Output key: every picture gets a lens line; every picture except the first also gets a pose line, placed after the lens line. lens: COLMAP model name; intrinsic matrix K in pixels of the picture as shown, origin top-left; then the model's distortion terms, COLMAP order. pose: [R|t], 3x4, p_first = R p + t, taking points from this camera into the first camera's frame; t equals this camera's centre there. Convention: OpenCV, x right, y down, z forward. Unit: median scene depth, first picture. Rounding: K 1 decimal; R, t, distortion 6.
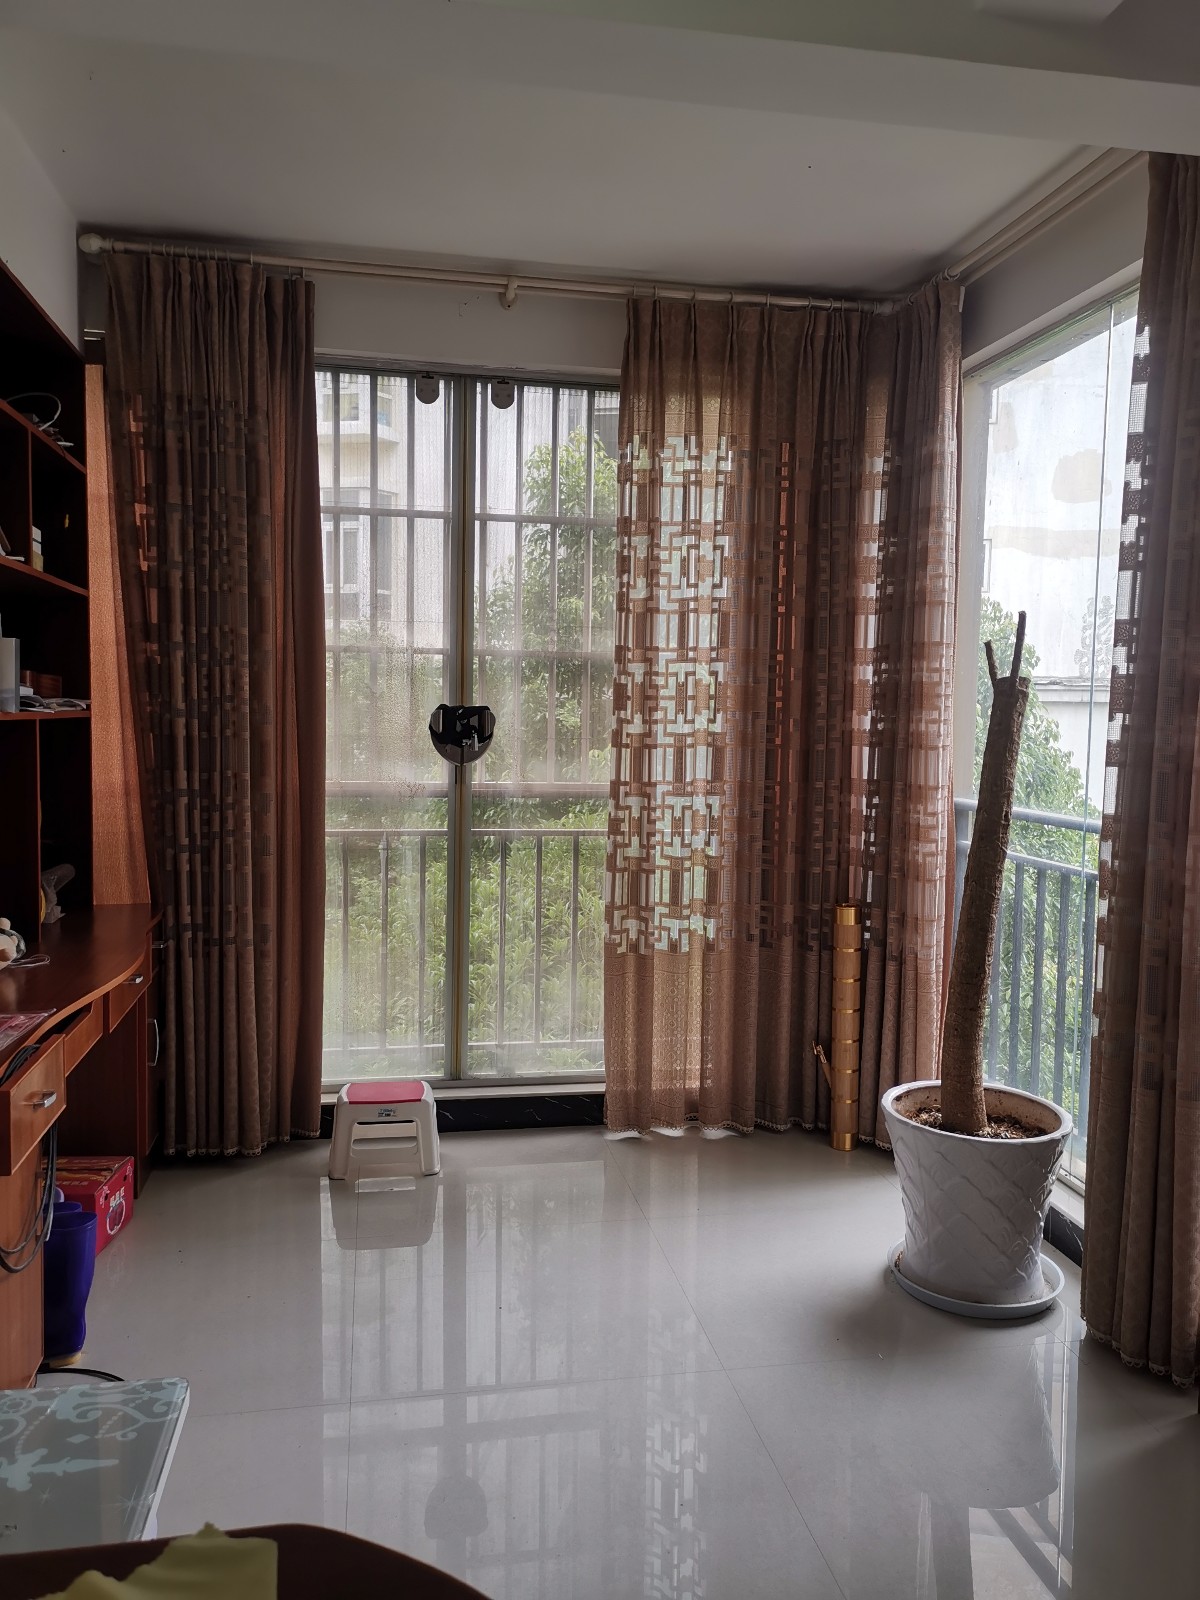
lens RADIAL K [[1237.3, 0, 600.0], [0, 1237.3, 800.0], [0, 0, 1]] dist [0.051820, -0.062883]
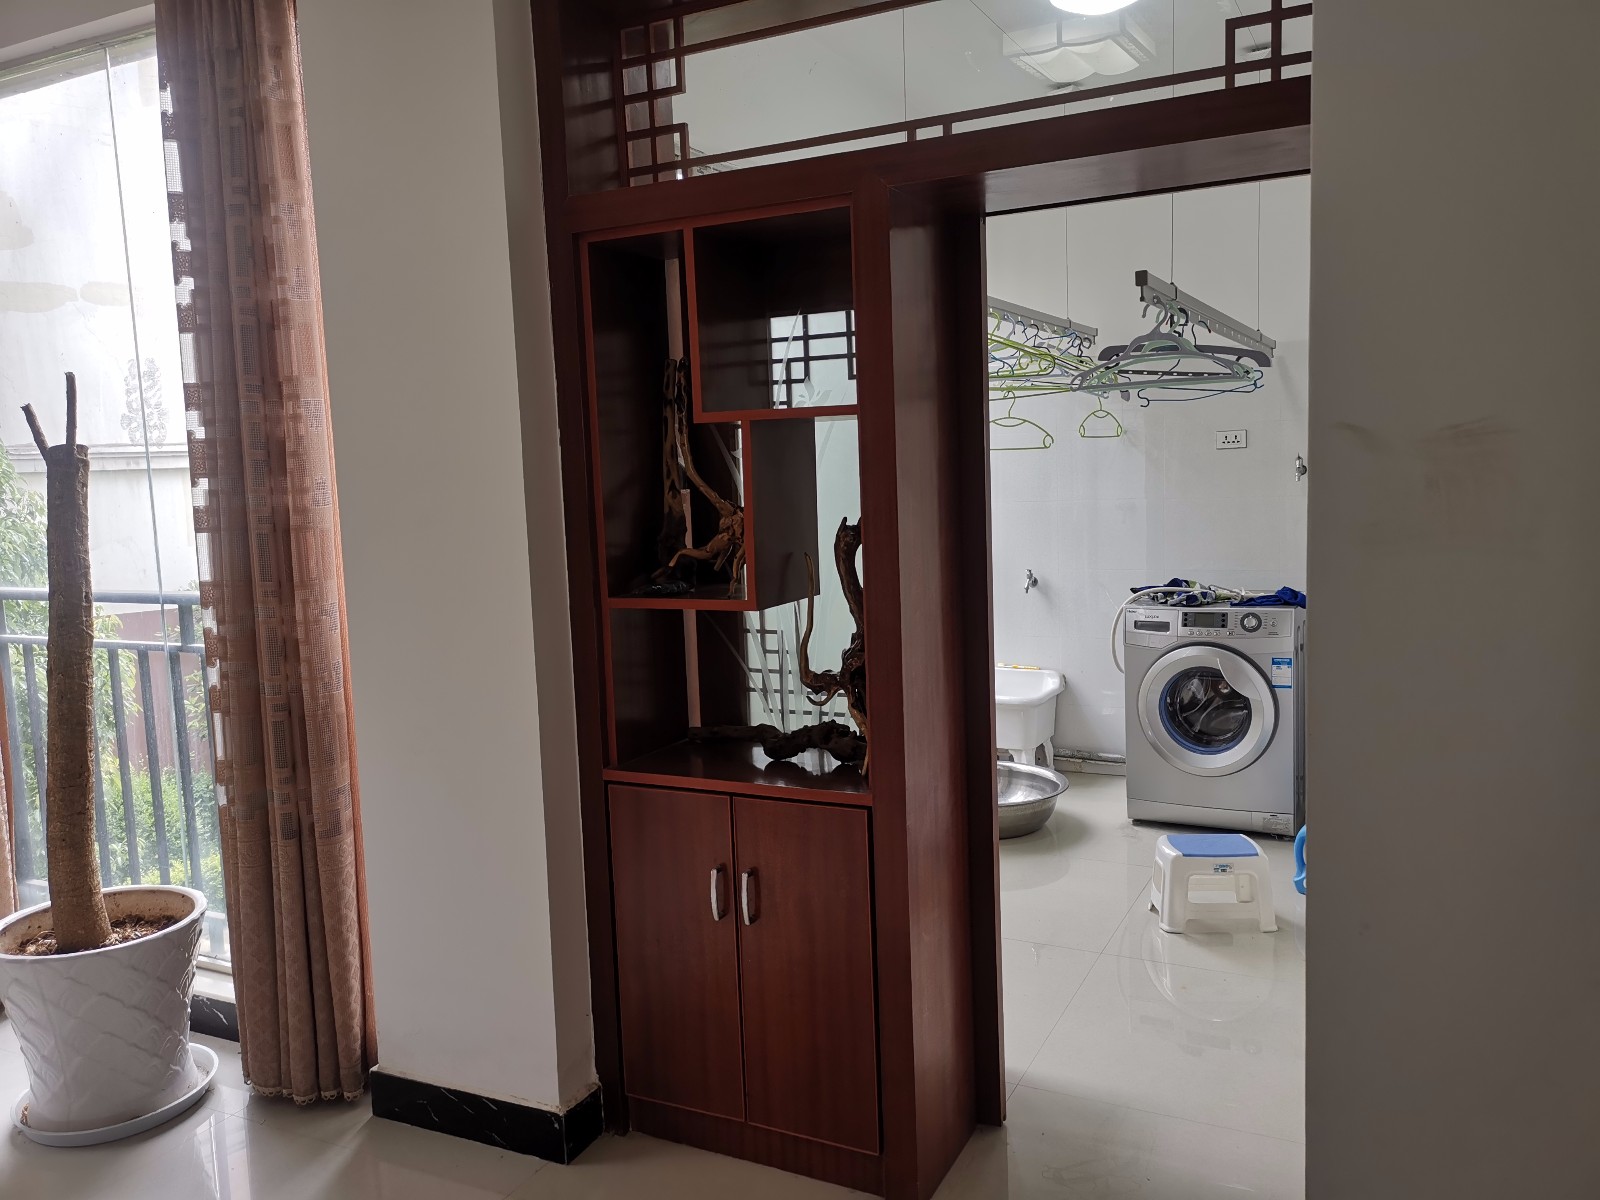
lens RADIAL K [[1259.5, 0, 800.0], [0, 1259.5, 600.0], [0, 0, 1]] dist [0.006845, 0.005180]
pose [[0.594231, -0.132128, 0.793367, -0.106754], [0.109461, 0.990522, 0.082976, -0.005073], [-0.796811, 0.037536, 0.603061, 0.021808]]
